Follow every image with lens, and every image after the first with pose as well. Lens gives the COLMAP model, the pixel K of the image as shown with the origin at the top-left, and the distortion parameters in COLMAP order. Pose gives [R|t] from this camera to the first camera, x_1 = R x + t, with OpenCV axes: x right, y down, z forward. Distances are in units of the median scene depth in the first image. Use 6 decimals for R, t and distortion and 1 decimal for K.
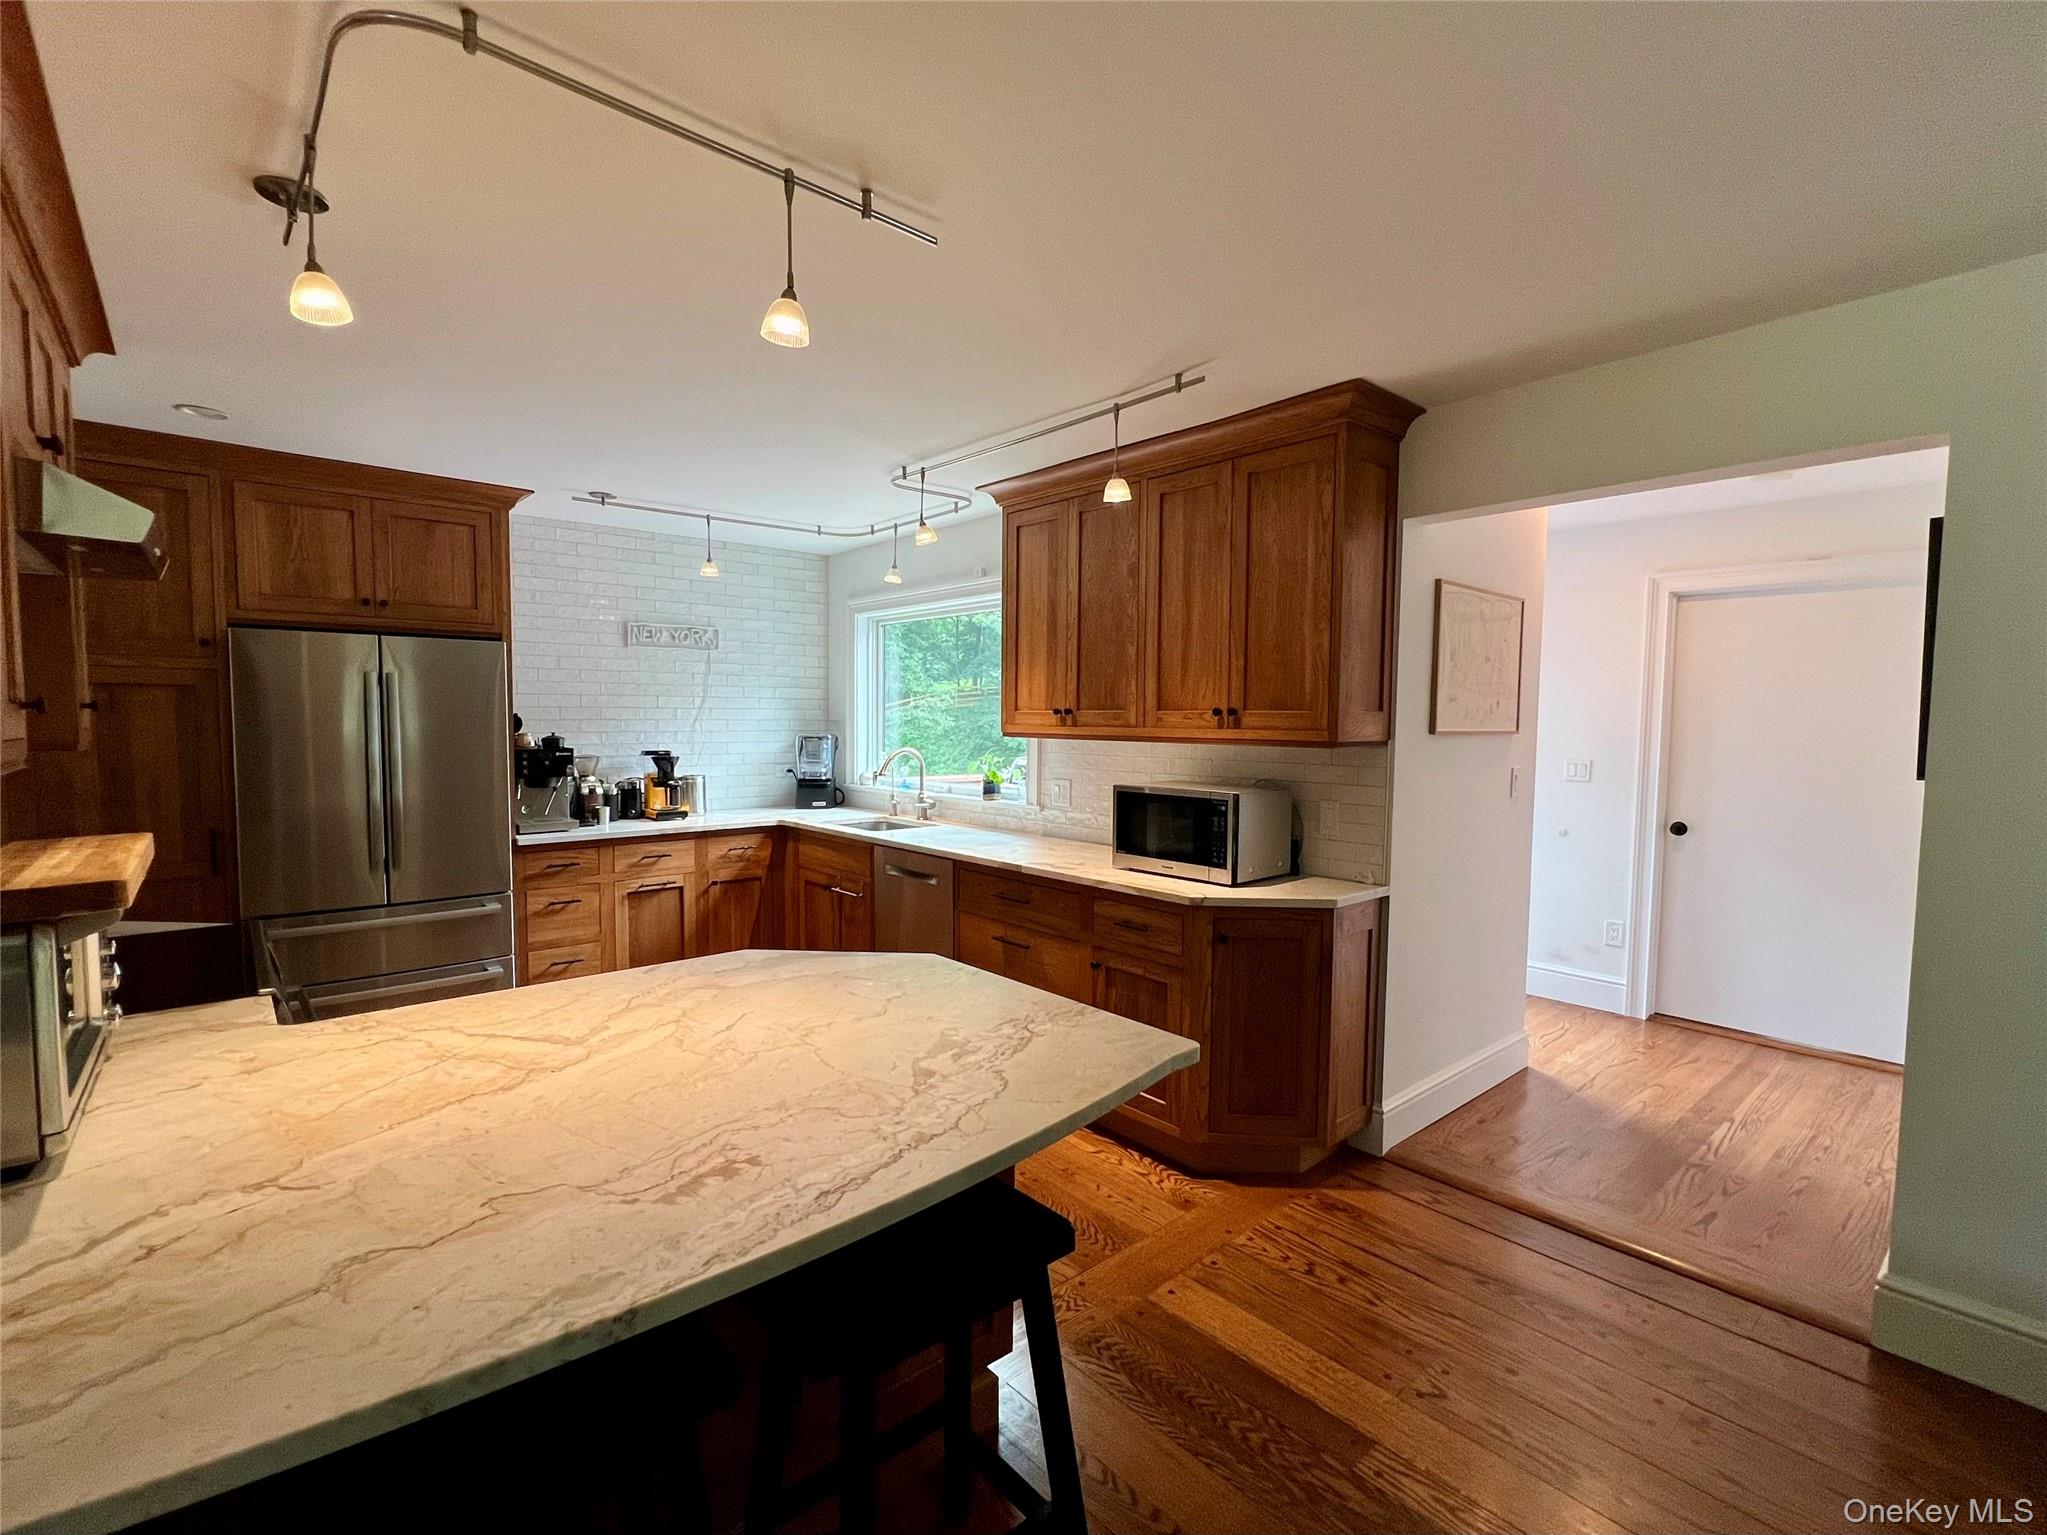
lens RADIAL K [[926.8, 0, 1004.1], [0, 926.8, 772.8], [0, 0, 1]] dist [-0.006632, -0.000289]
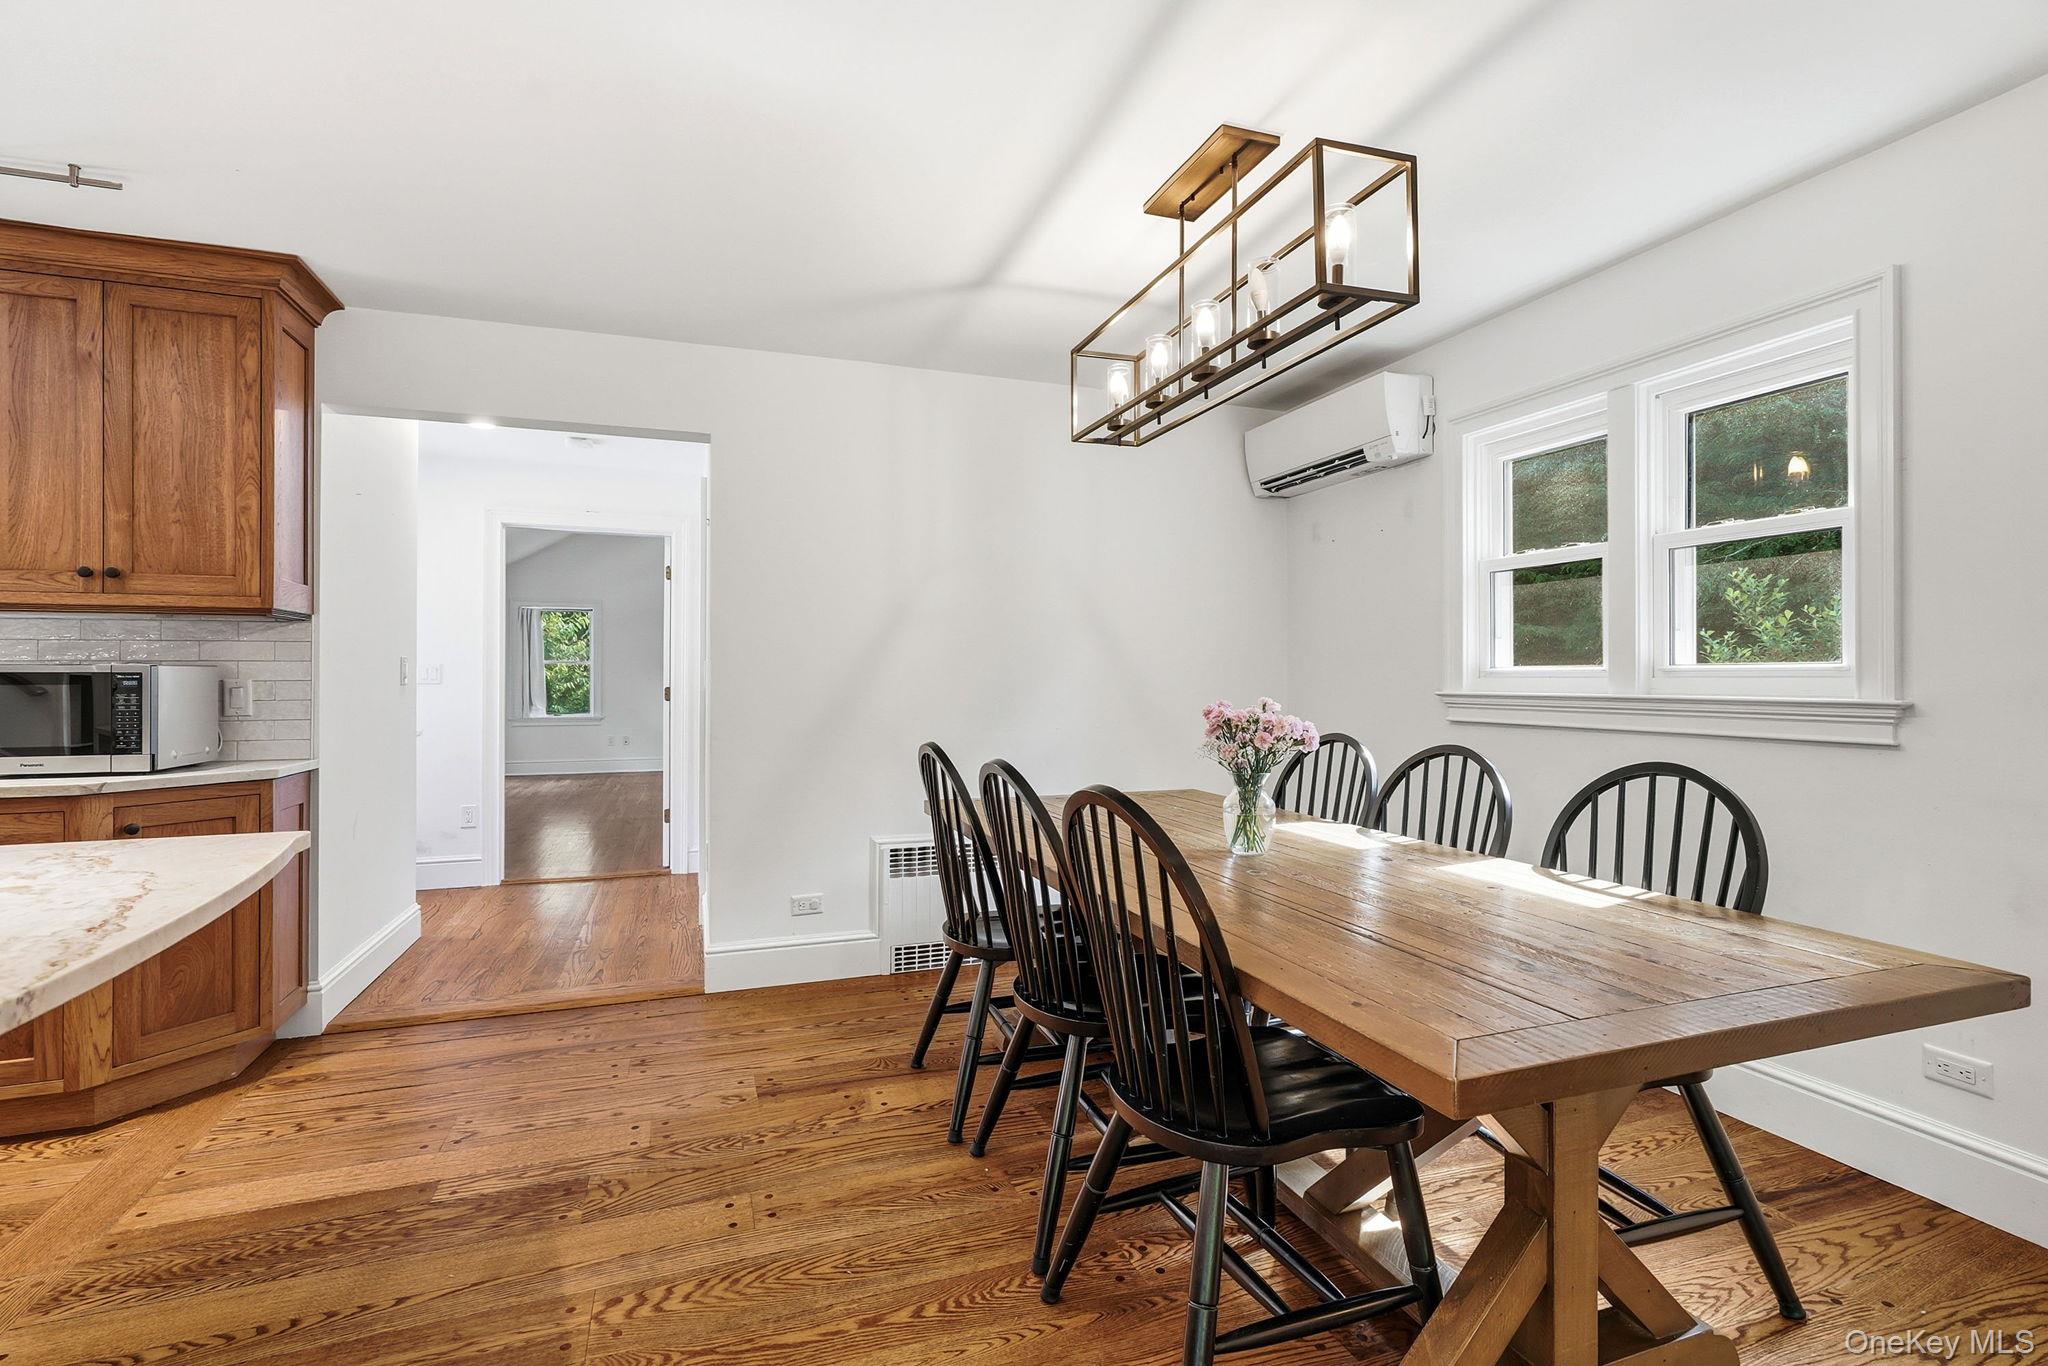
lens RADIAL K [[954.3, 0, 1020.7], [0, 954.3, 669.8], [0, 0, 1]] dist [-0.002276, 0.003565]
pose [[0.361917, -0.000293, 0.932210, -0.285597], [0.062697, 0.997743, -0.024027, 0.101508], [-0.930100, 0.067143, 0.361118, -0.098651]]
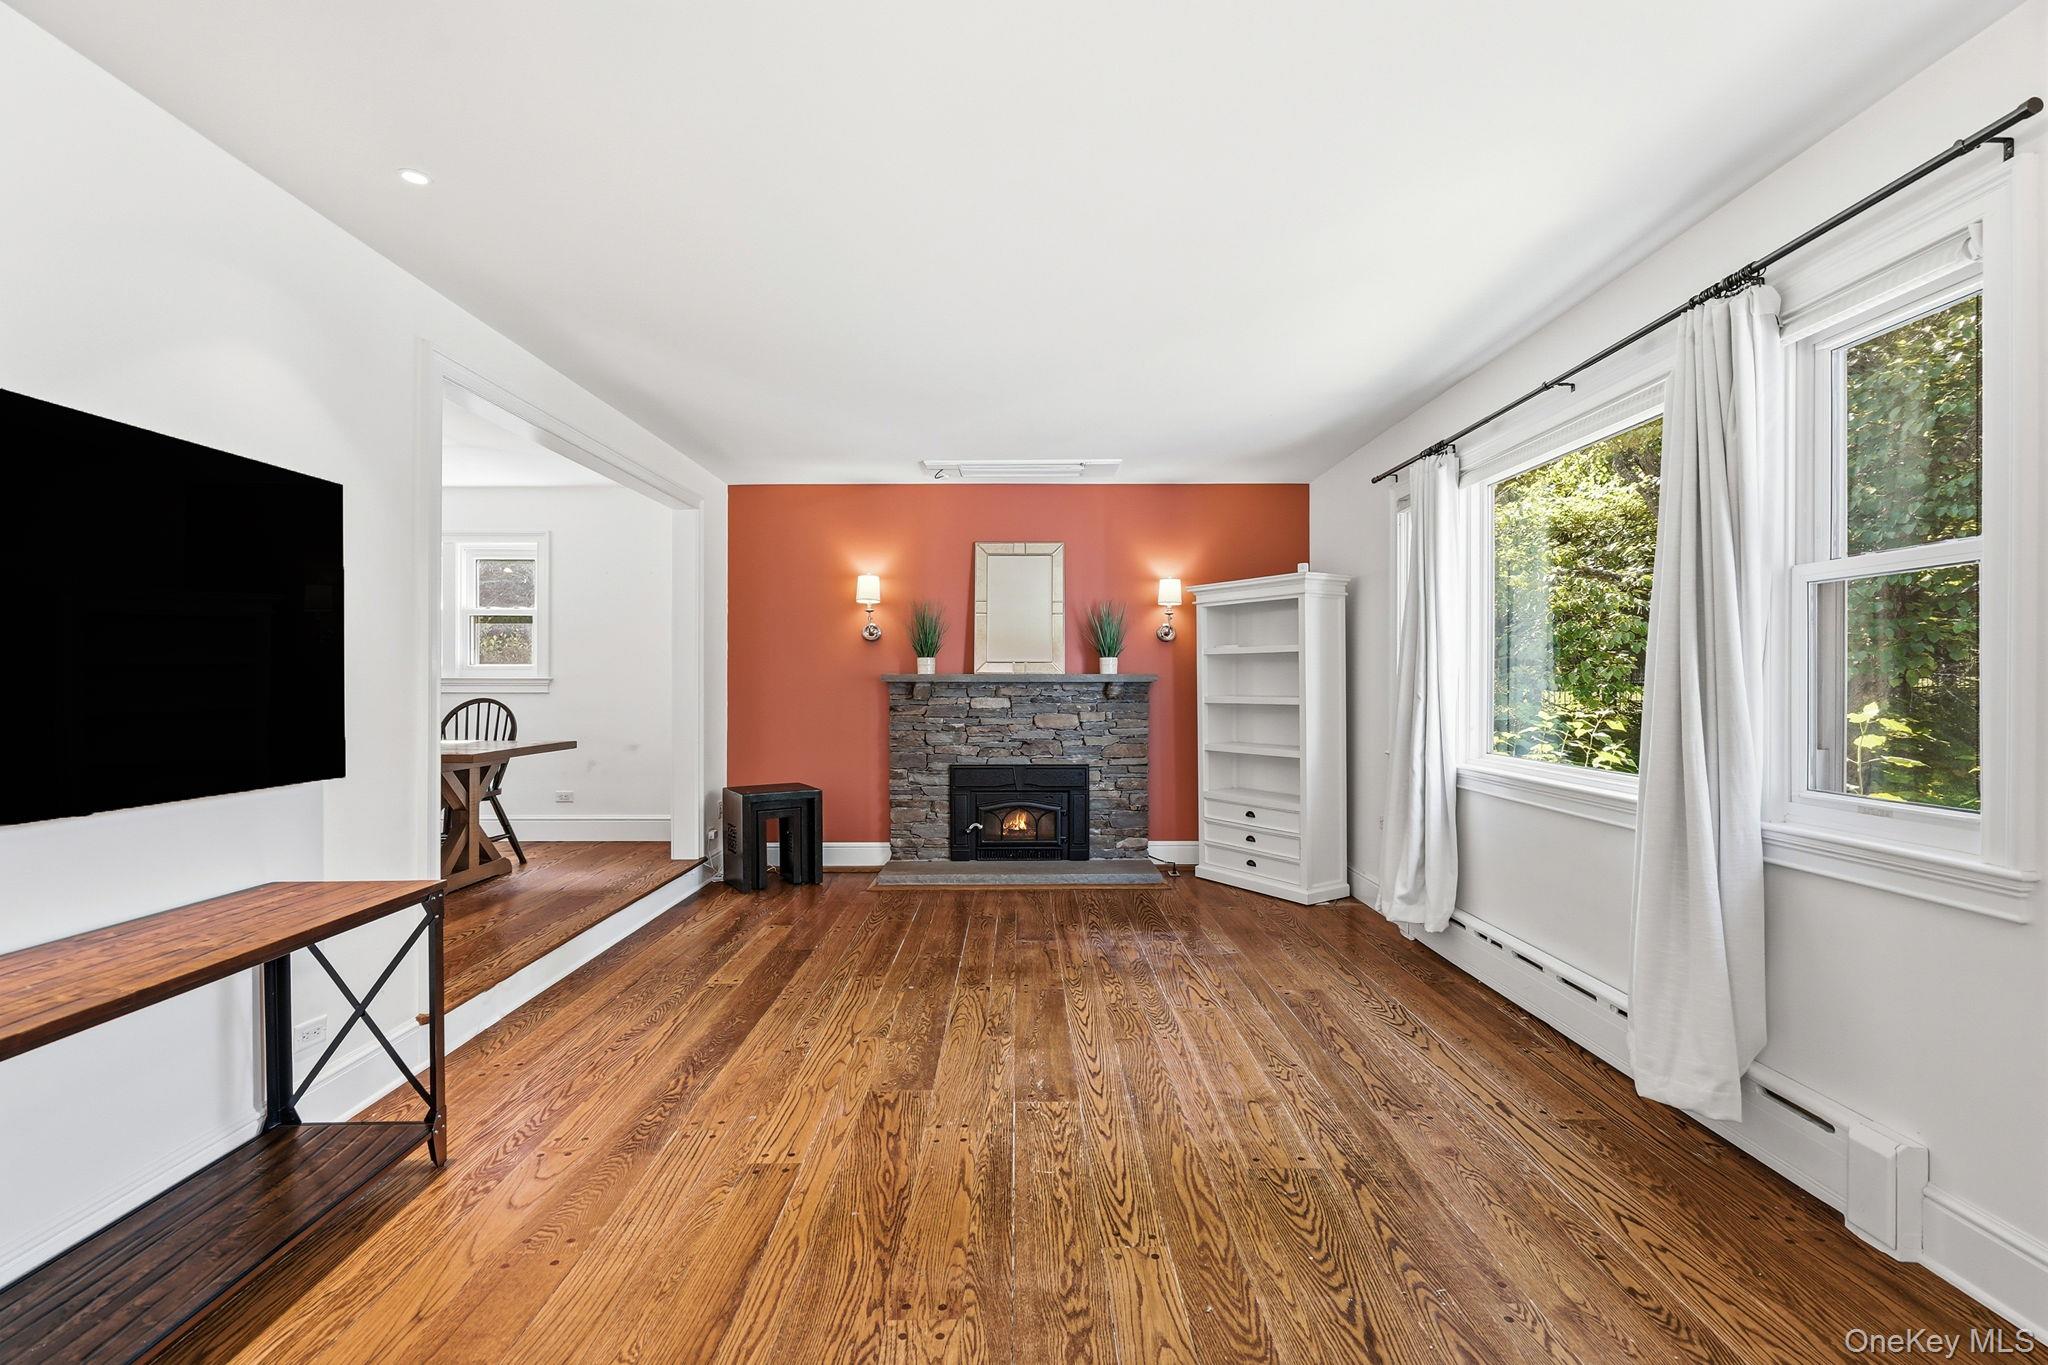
lens RADIAL K [[954.3, 0, 1030.8], [0, 954.3, 682.9], [0, 0, 1]] dist [-0.002276, 0.003565]
pose [[-0.751358, -0.009631, 0.659825, -1.668821], [0.032875, 0.998106, 0.052004, 0.084145], [-0.659076, 0.060766, -0.749618, 0.469006]]
